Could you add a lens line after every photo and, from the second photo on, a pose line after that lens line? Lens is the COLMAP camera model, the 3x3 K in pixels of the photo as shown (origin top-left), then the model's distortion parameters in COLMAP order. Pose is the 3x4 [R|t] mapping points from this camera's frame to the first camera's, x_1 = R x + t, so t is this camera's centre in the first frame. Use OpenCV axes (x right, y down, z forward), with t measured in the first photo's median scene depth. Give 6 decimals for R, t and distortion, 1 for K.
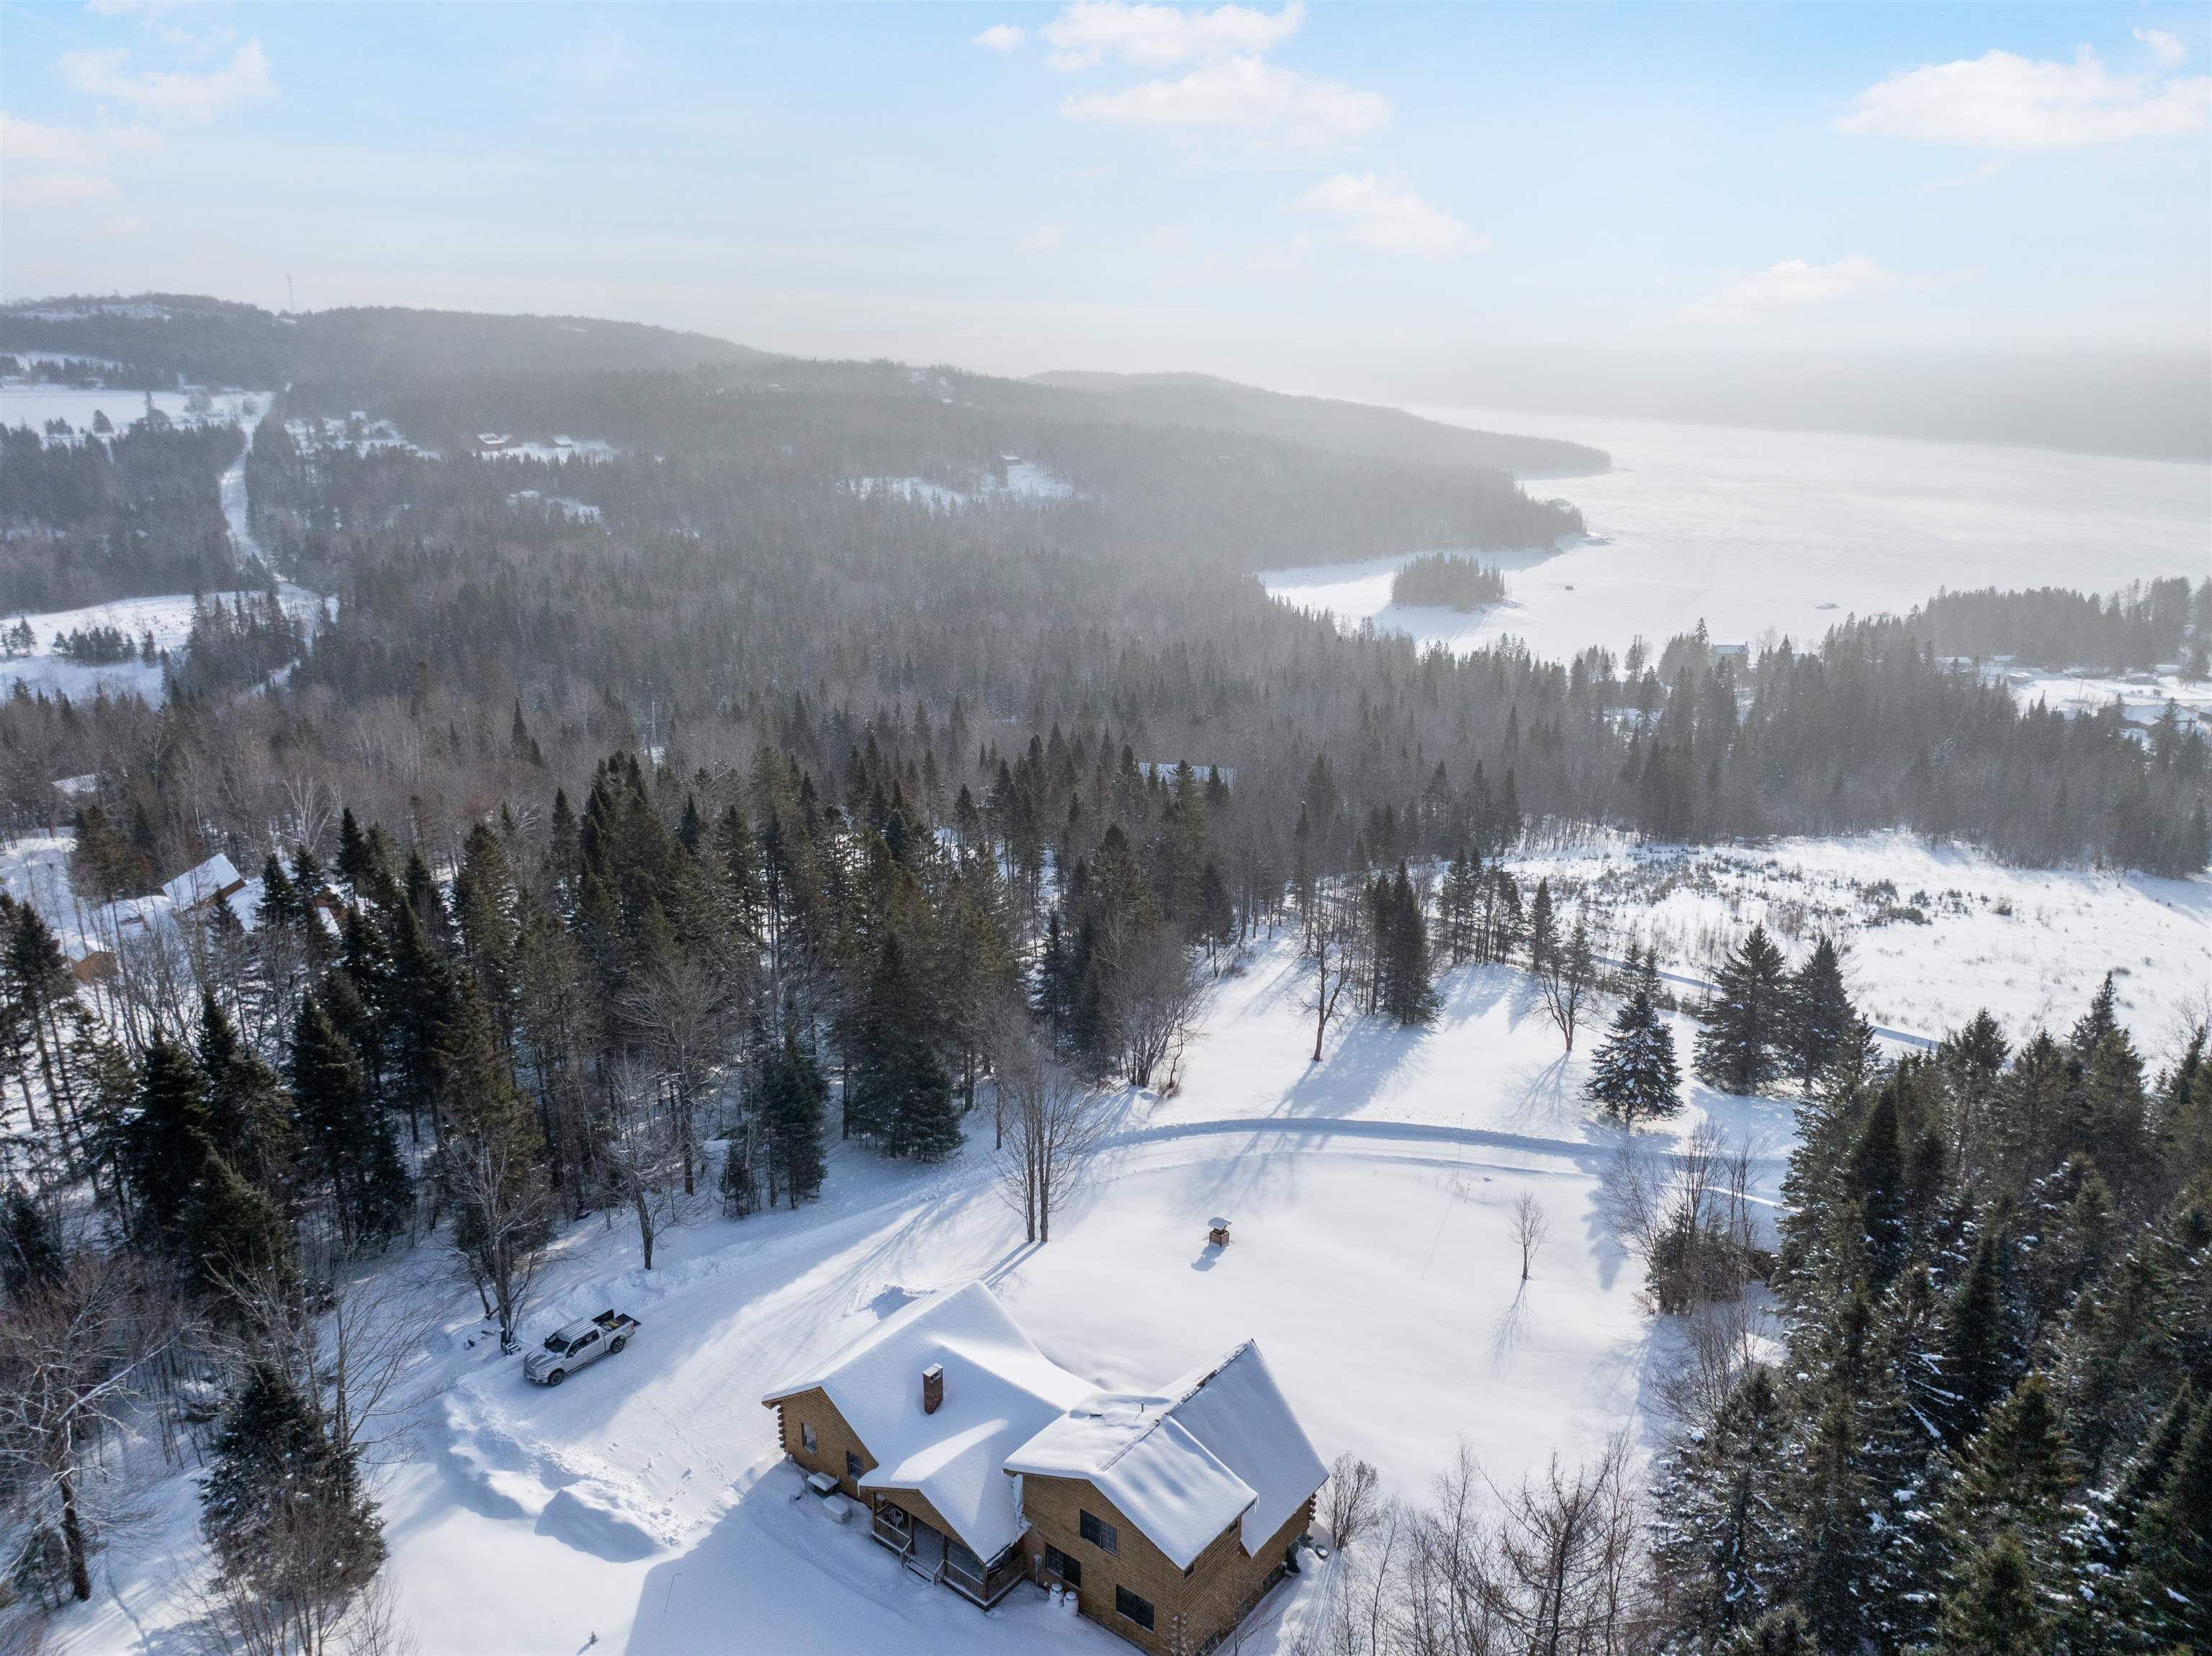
lens RADIAL K [[1534.8, 0, 1142.9], [0, 1534.8, 830.5], [0, 0, 1]] dist [-0.027227, -0.000284]
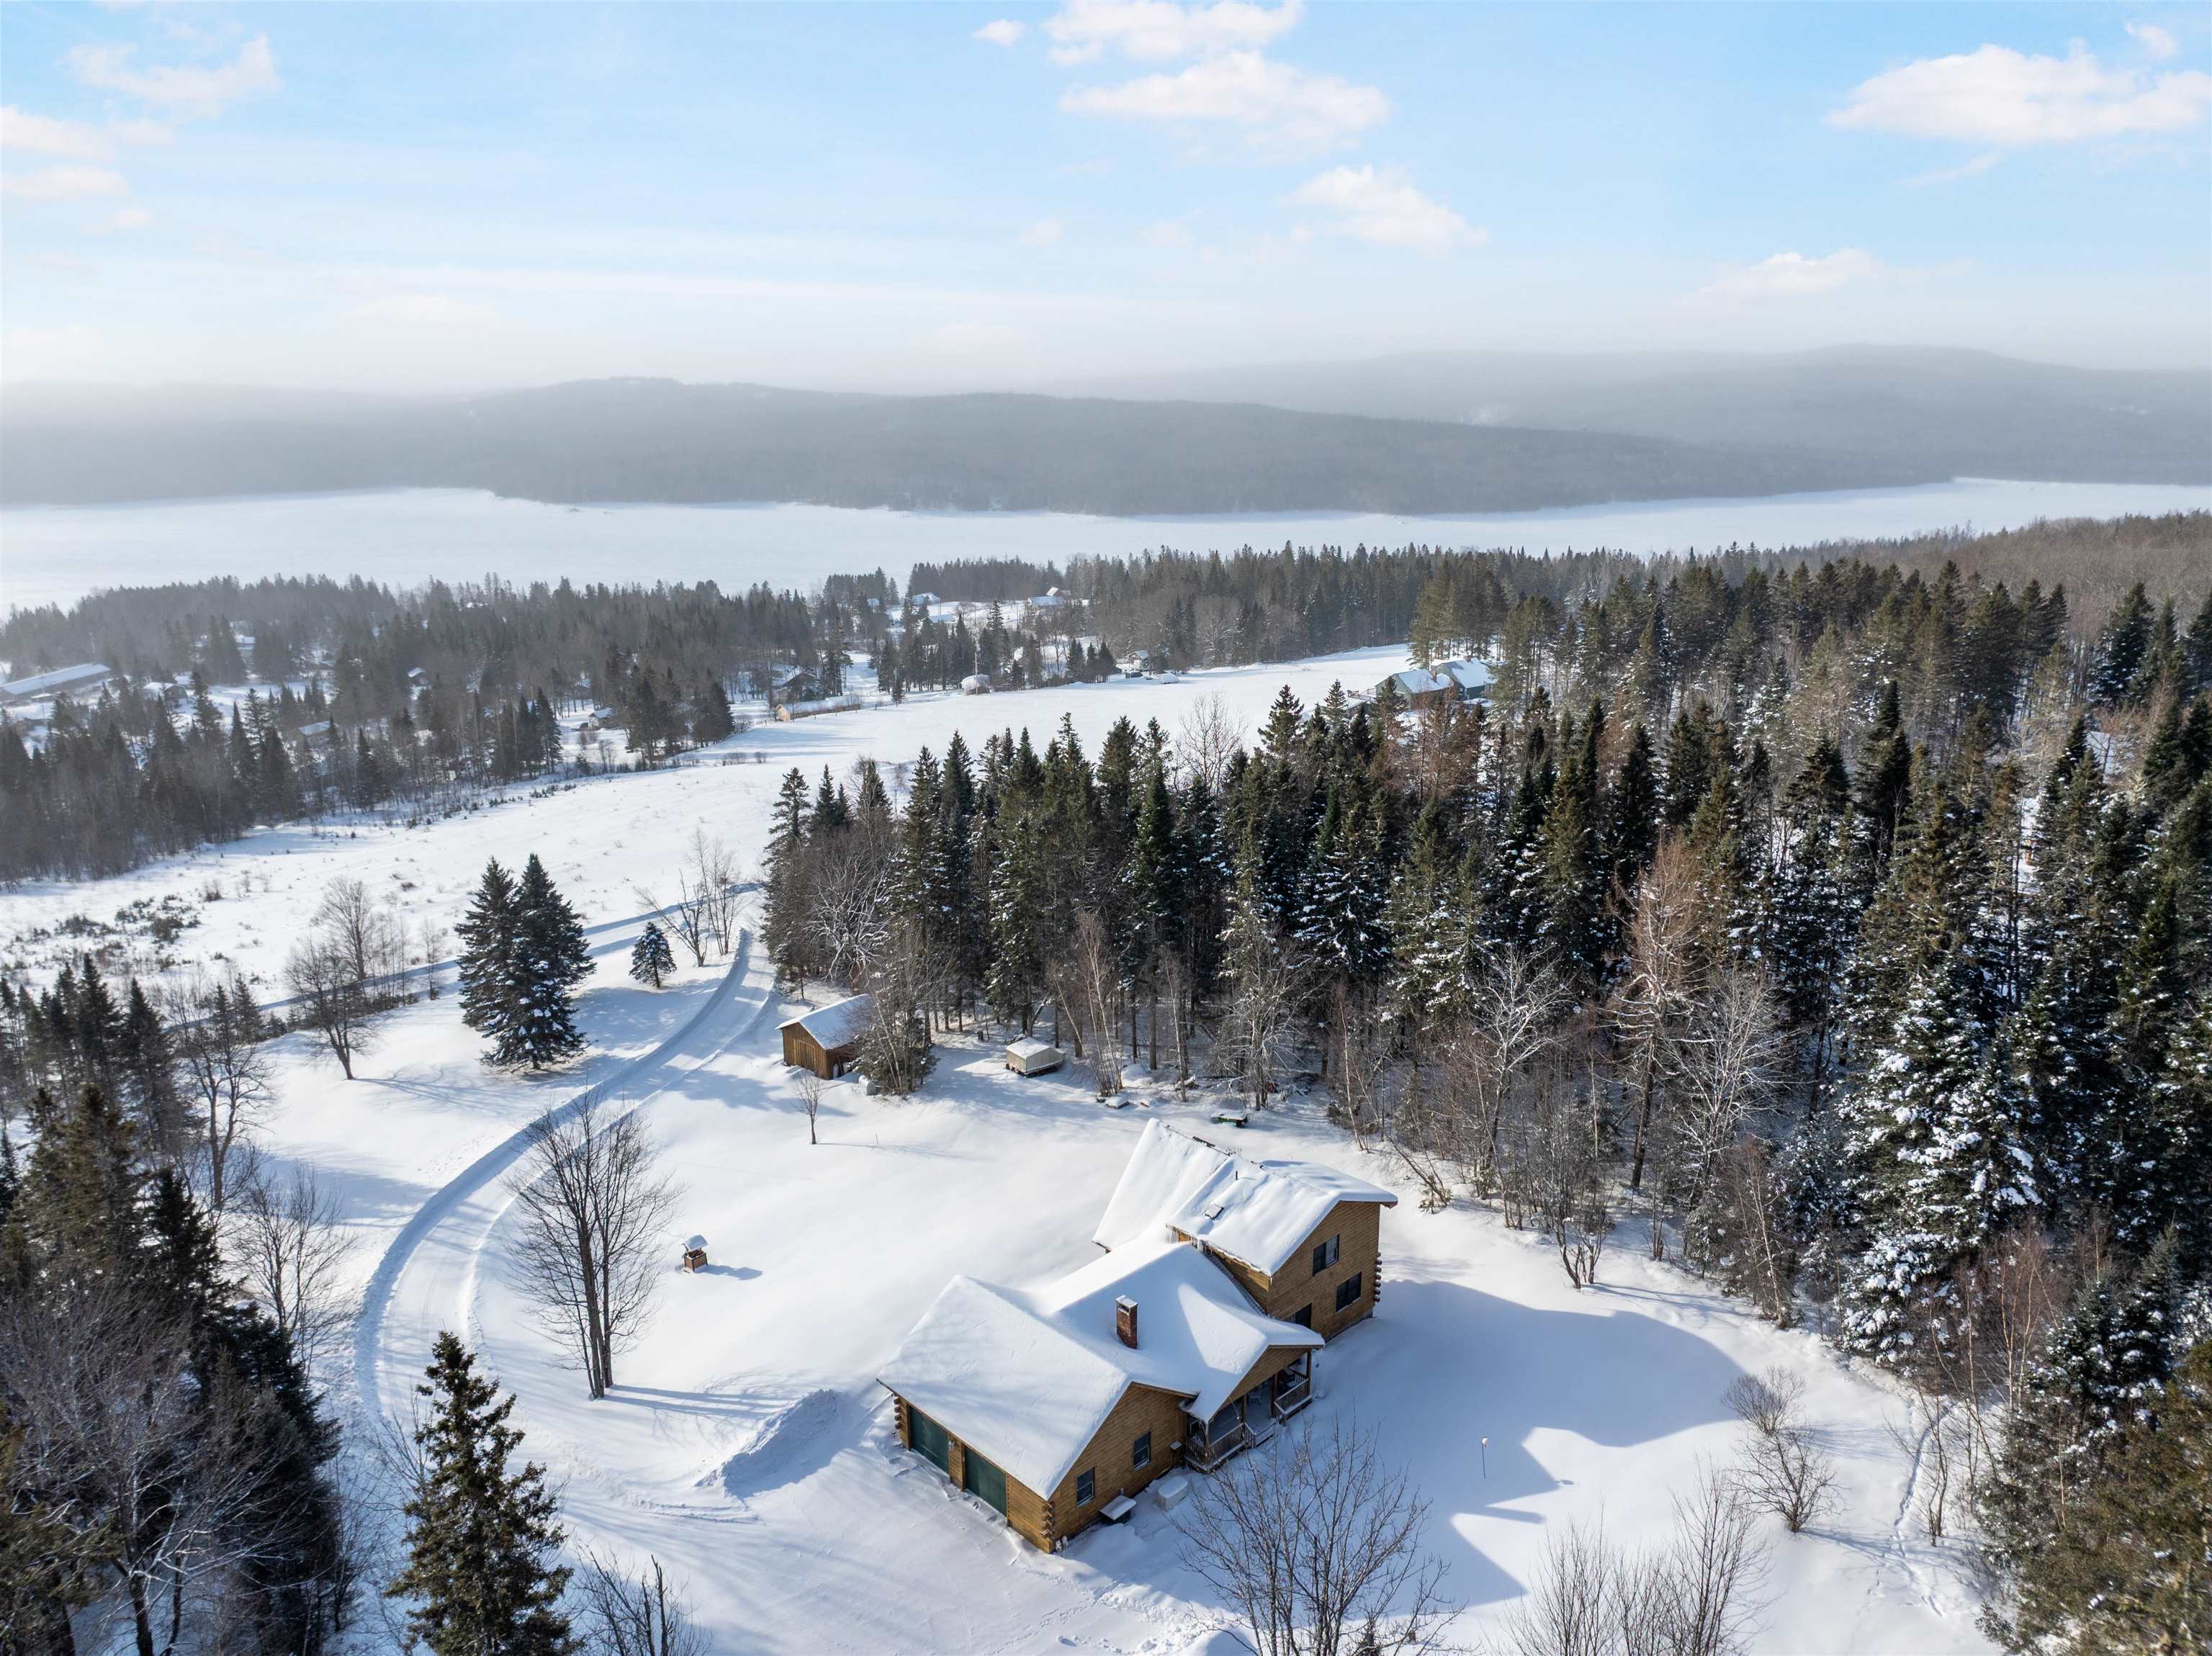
lens RADIAL K [[1517.0, 0, 1115.3], [0, 1517.0, 827.9], [0, 0, 1]] dist [-0.036555, -0.001177]
pose [[0.138585, -0.269155, 0.953074, -0.552230], [0.292290, 0.930608, 0.220308, -0.065753], [-0.946235, 0.248043, 0.207640, 0.450902]]
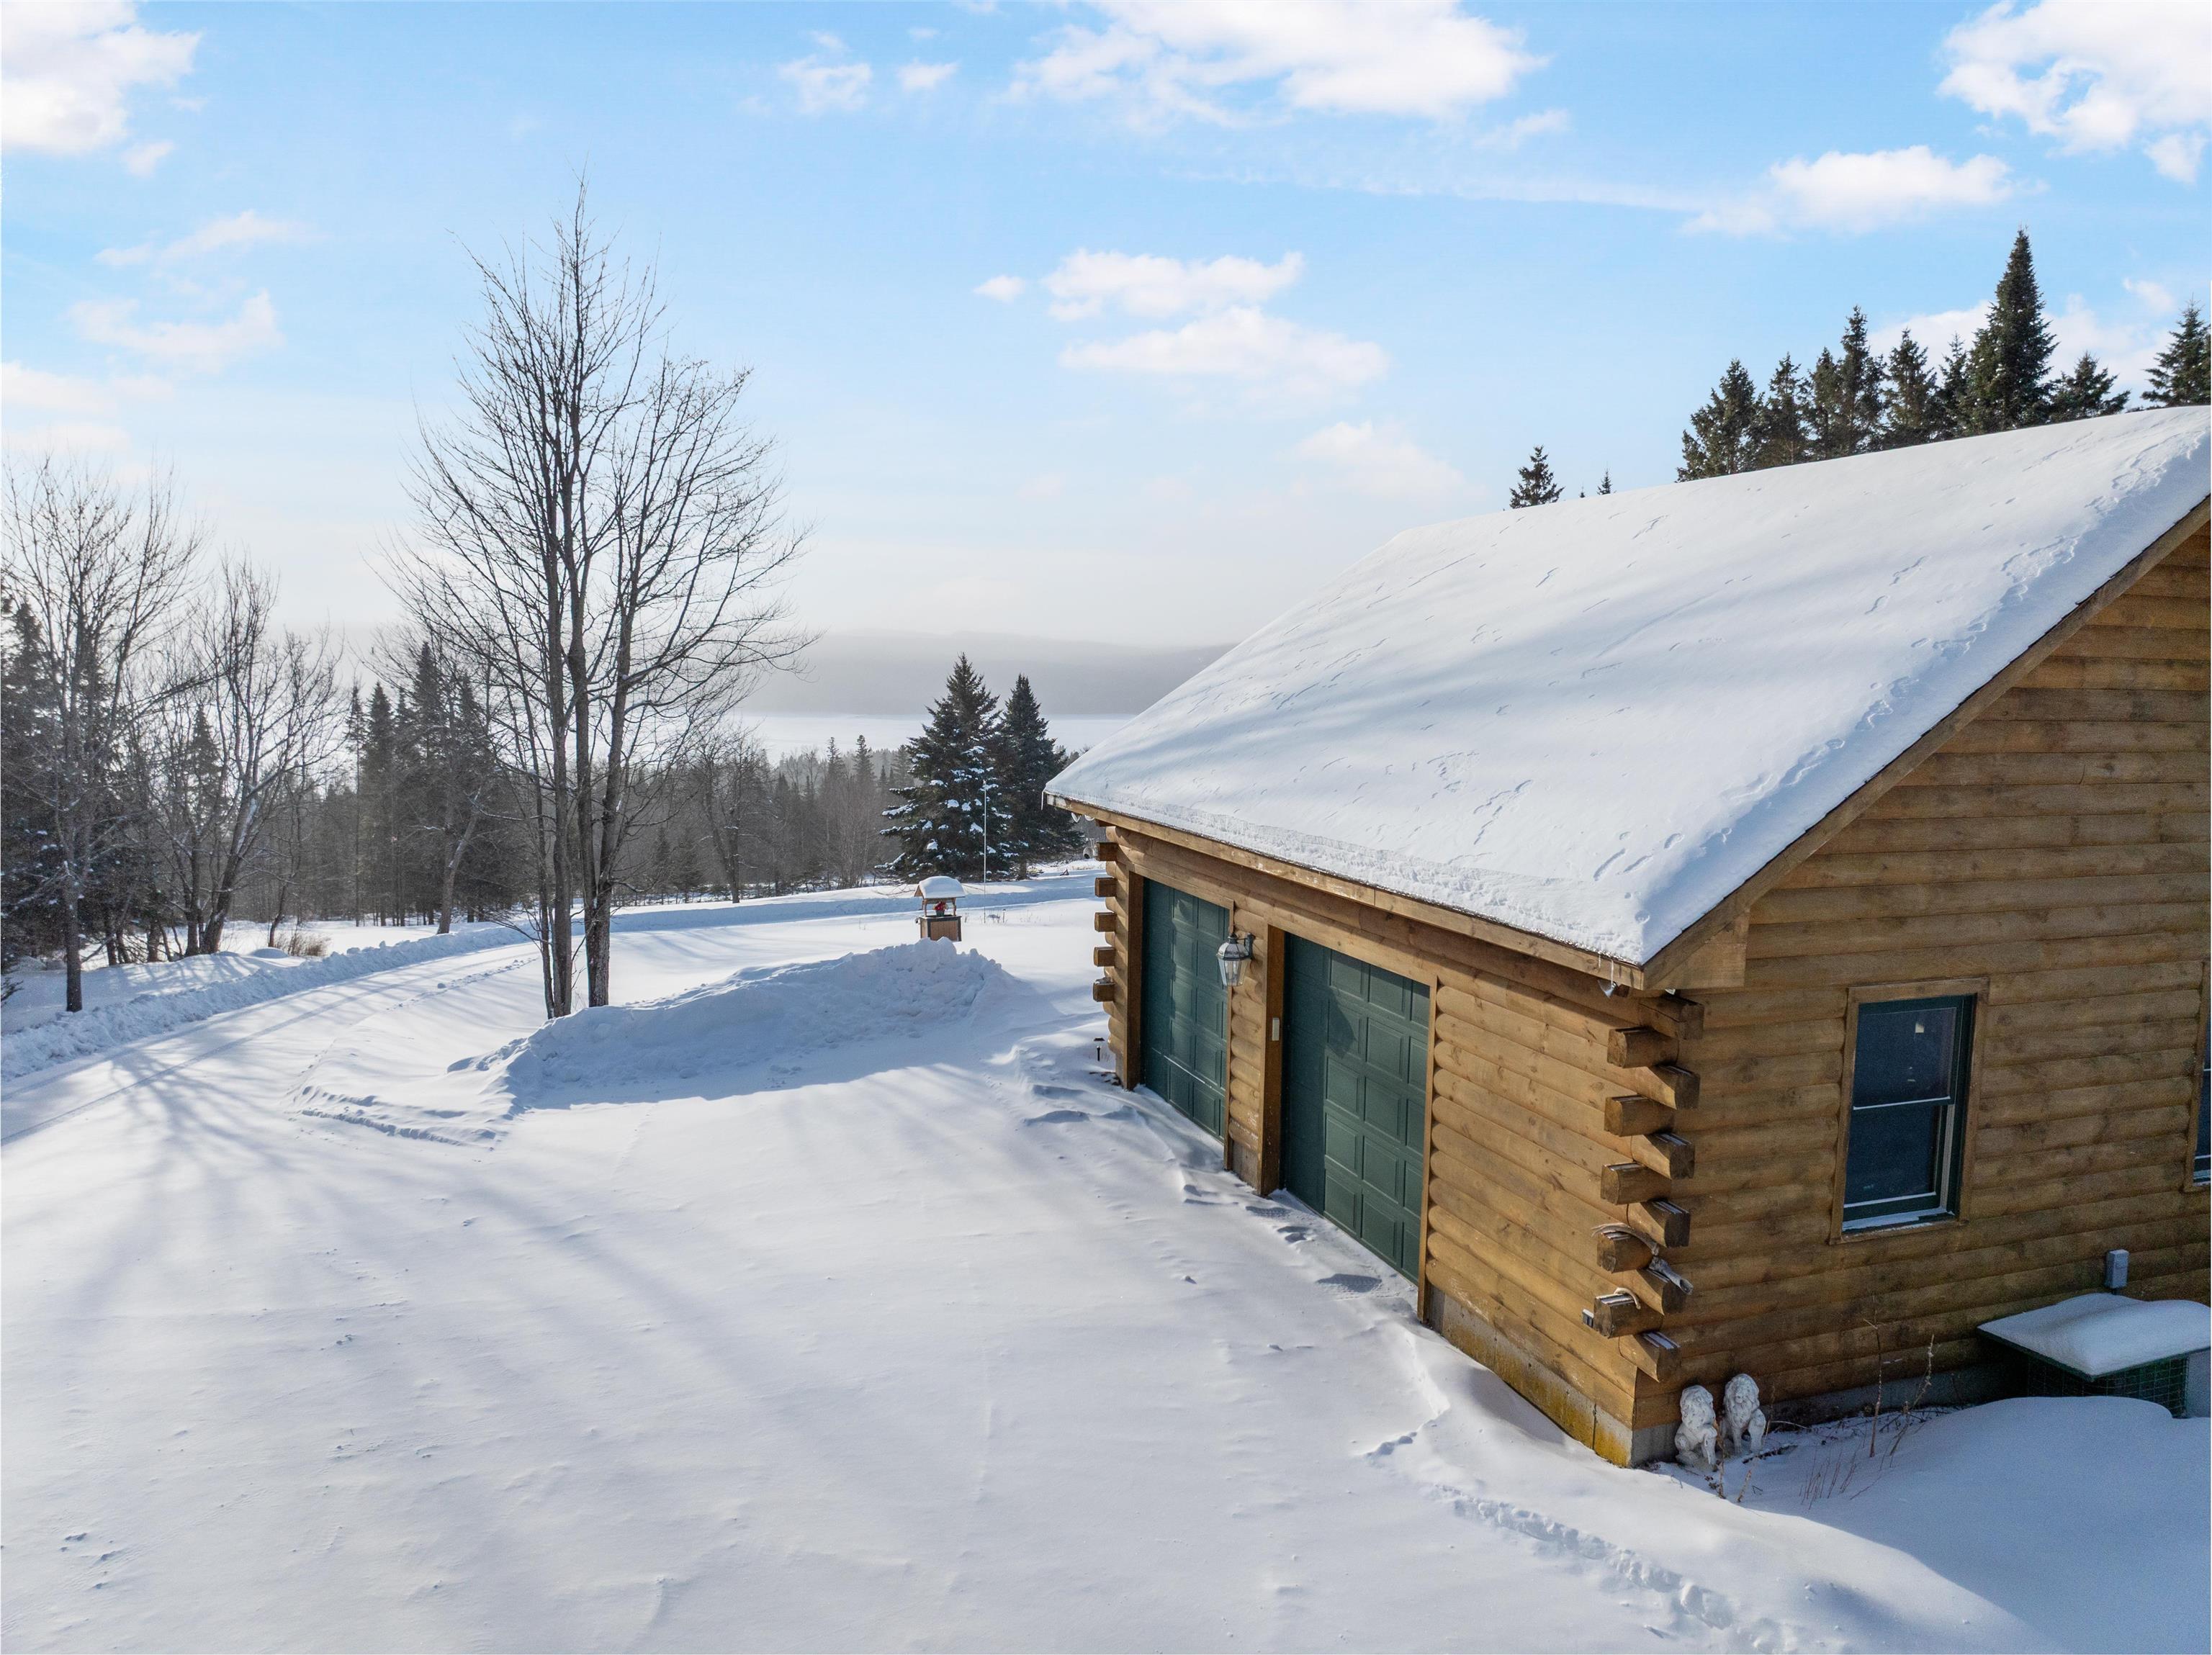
lens RADIAL K [[1534.6, 0, 1142.9], [0, 1534.6, 830.0], [0, 0, 1]] dist [-0.027227, -0.000284]
pose [[0.537195, -0.094558, 0.838141, -0.222670], [0.239712, 0.969836, -0.044224, 0.225669], [-0.808678, 0.224669, 0.543658, 0.604416]]
